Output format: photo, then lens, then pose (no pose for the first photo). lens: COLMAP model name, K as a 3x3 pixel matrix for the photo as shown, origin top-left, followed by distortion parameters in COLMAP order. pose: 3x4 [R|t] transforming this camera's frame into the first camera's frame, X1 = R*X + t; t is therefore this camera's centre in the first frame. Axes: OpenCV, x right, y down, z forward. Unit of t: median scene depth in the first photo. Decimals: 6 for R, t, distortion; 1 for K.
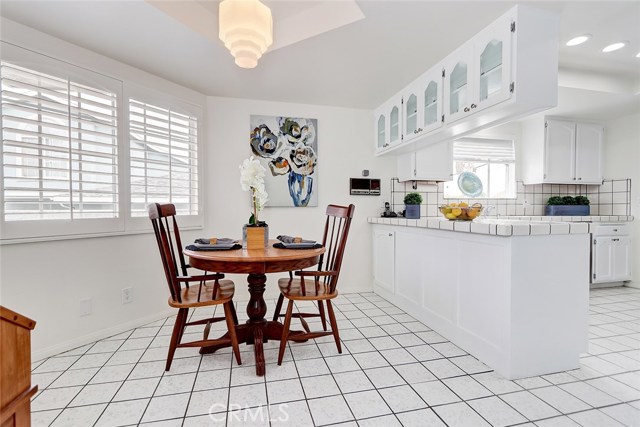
lens RADIAL K [[293.0, 0, 319.5], [0, 293.0, 211.5], [0, 0, 1]] dist [-0.000010, -0.002622]
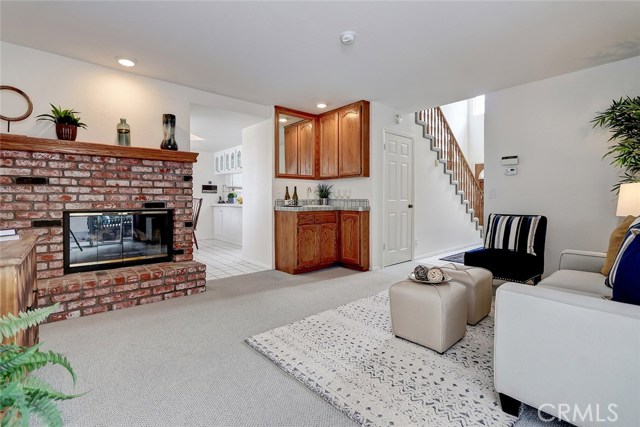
lens RADIAL K [[293.0, 0, 317.9], [0, 293.0, 203.3], [0, 0, 1]] dist [-0.000010, -0.002622]
pose [[0.892747, -0.006281, 0.450515, -0.102708], [0.004154, 0.999975, 0.005710, 0.009208], [-0.450540, -0.003227, 0.892750, -1.275385]]
